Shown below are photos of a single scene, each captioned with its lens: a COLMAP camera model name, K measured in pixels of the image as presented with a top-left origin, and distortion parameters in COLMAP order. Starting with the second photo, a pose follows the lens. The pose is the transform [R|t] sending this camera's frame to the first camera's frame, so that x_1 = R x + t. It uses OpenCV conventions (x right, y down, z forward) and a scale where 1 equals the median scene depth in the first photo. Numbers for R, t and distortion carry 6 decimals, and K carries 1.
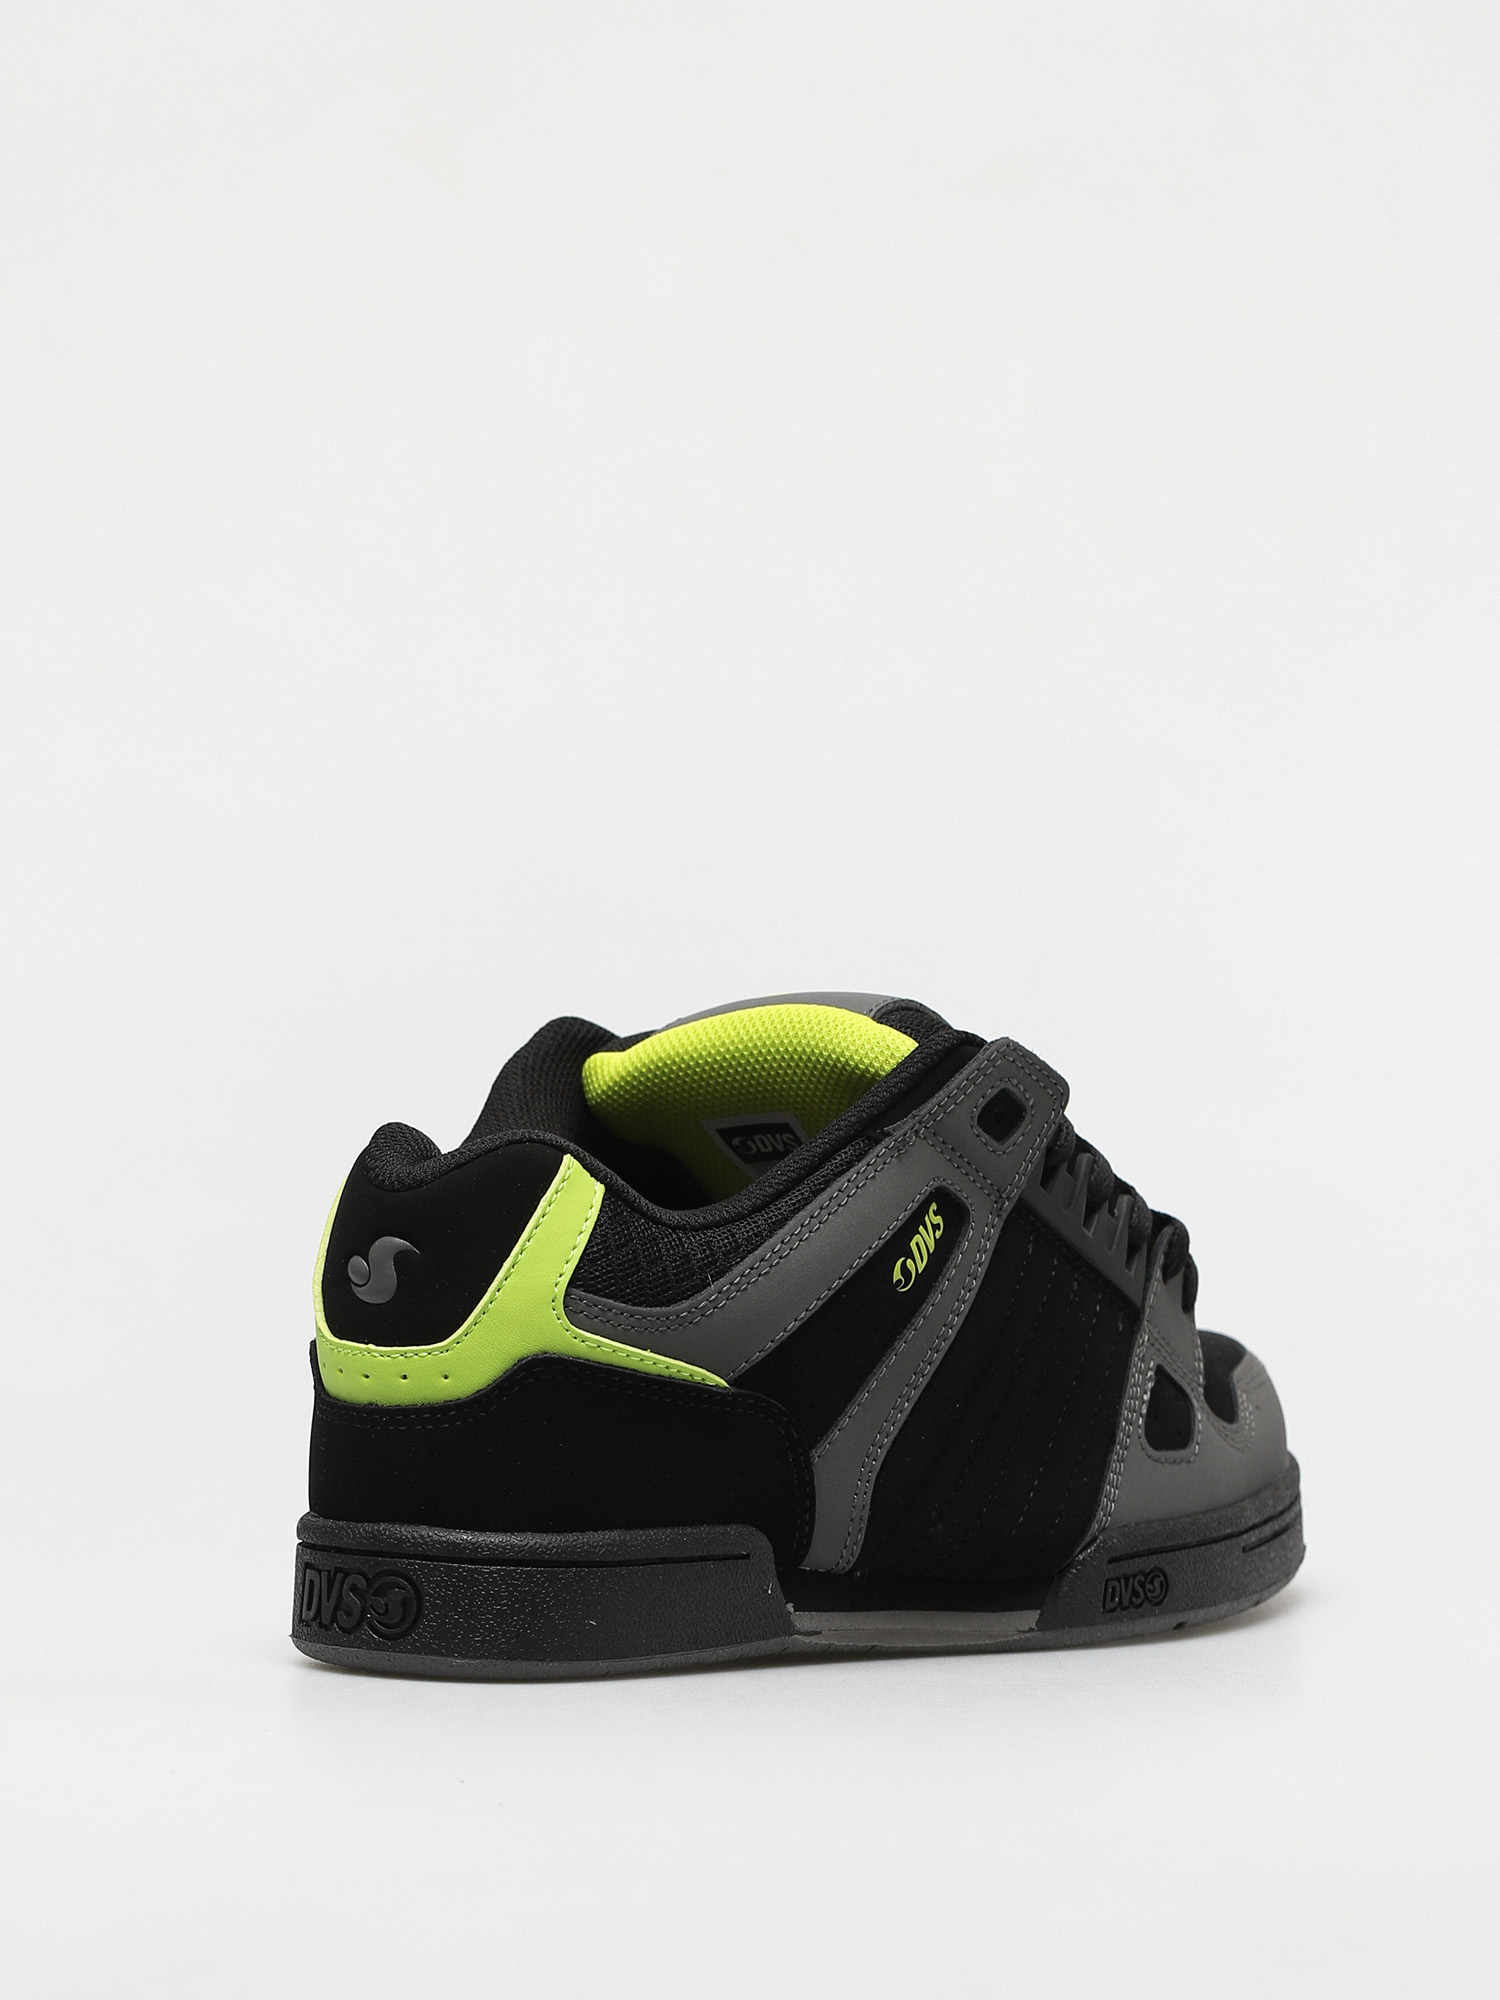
lens RADIAL K [[5638.2, 0, 750.0], [0, 5638.2, 1000.0], [0, 0, 1]] dist [-0.241794, -0.196943]
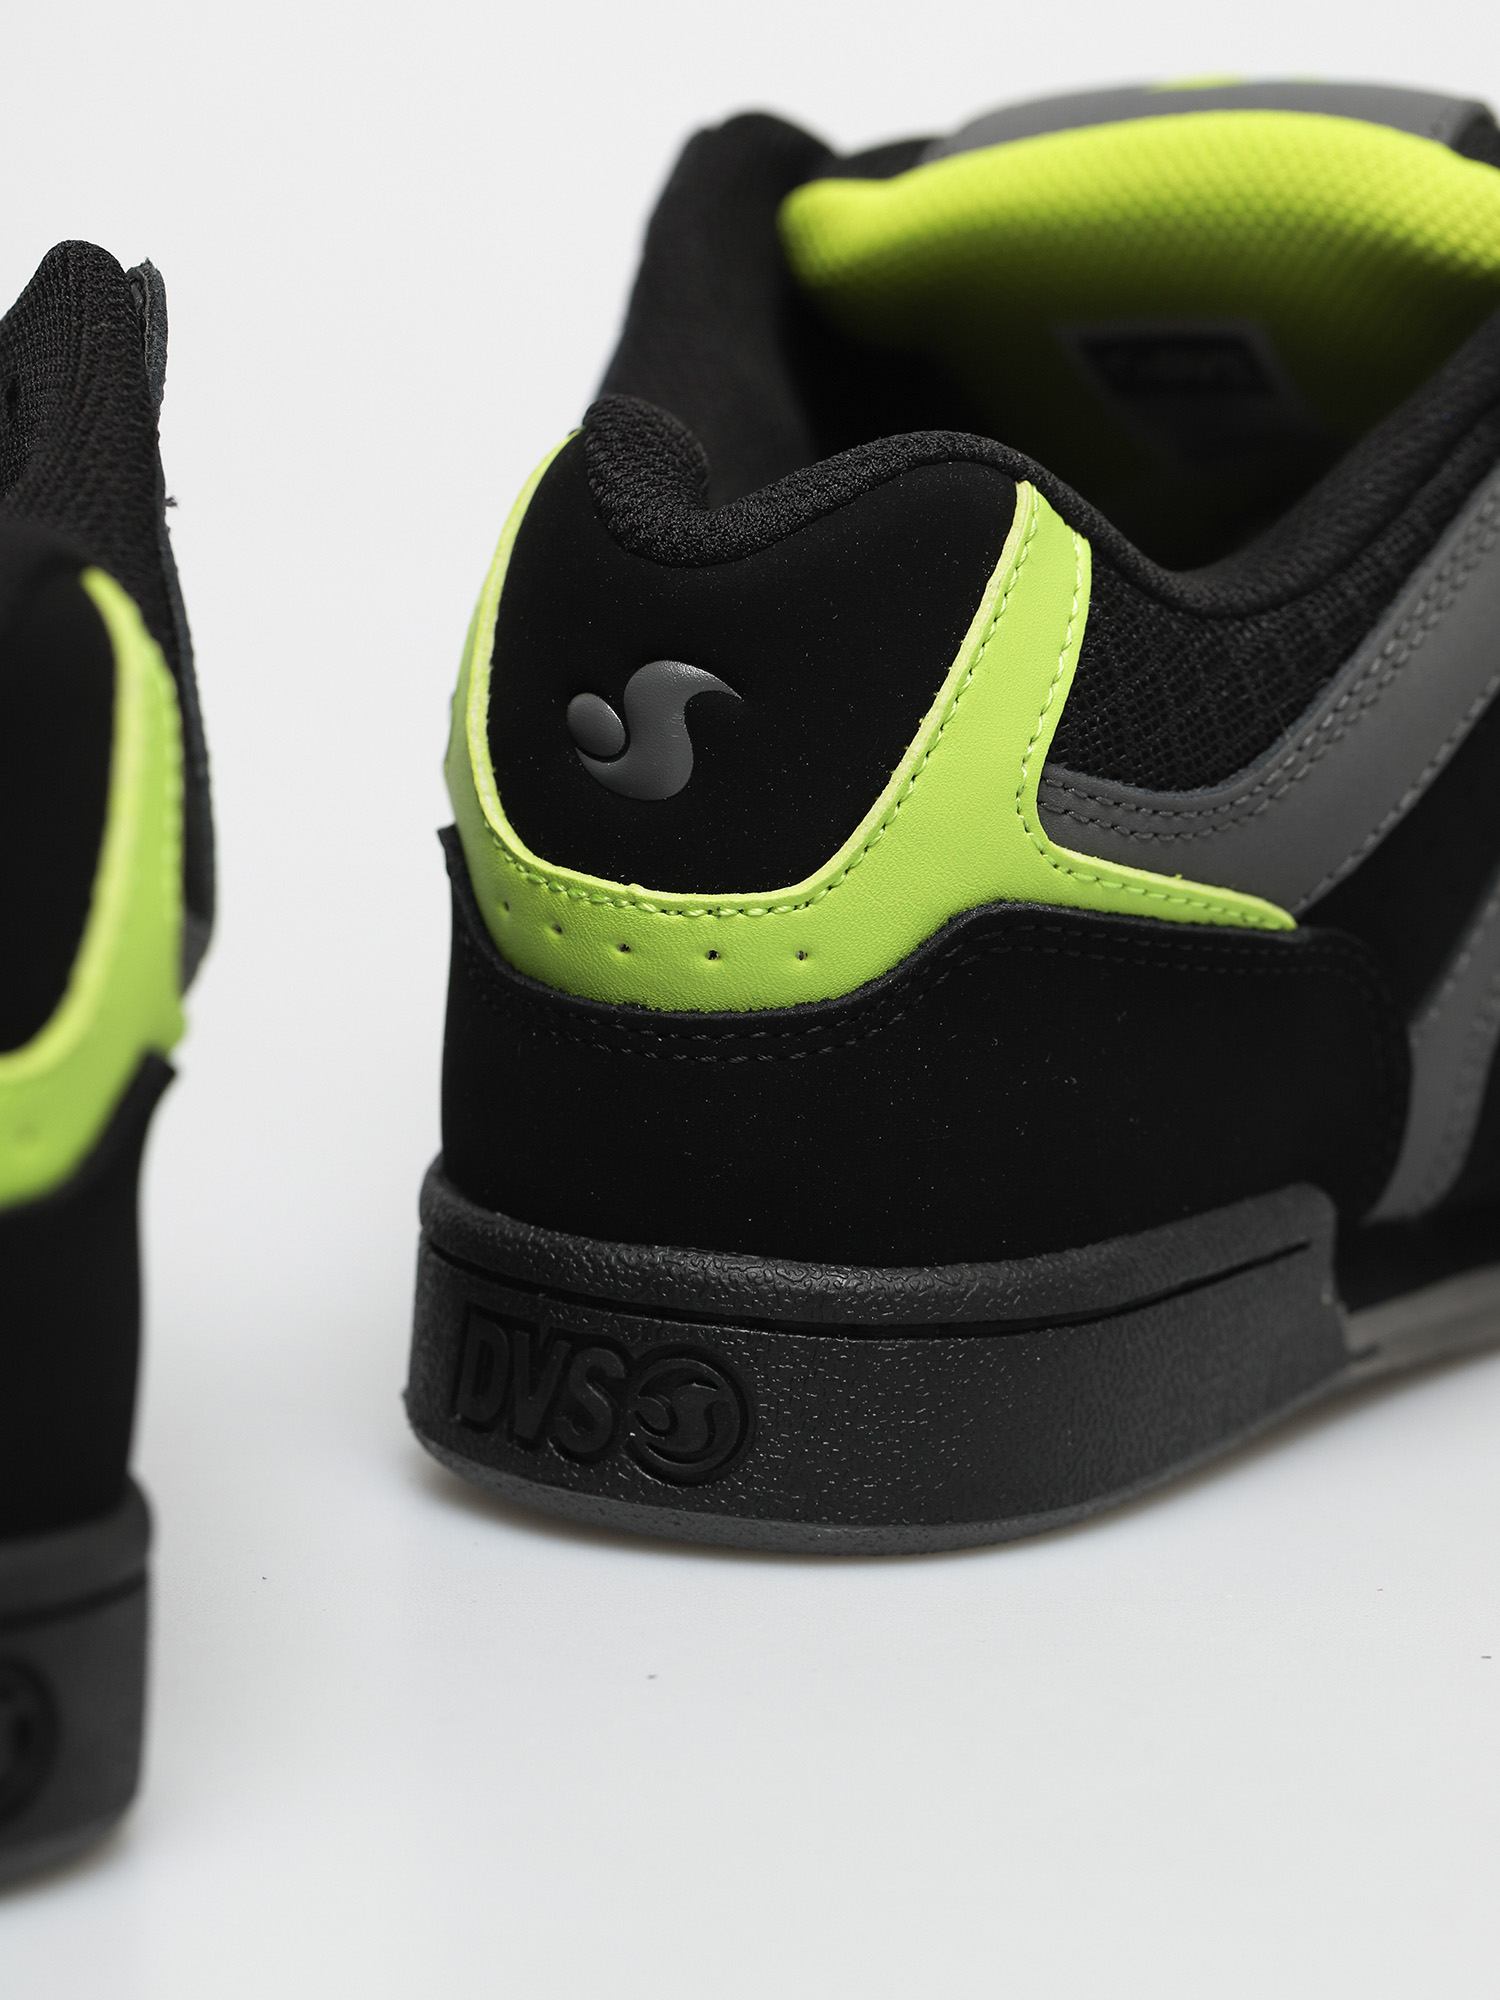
lens RADIAL K [[5940.3, 0, 750.0], [0, 5940.3, 1000.0], [0, 0, 1]] dist [-0.191353, 16.154384]
pose [[0.989324, -0.020261, 0.144320, -0.131666], [-0.009437, 0.979304, 0.202173, -0.032418], [-0.145429, -0.201377, 0.968658, 0.502940]]
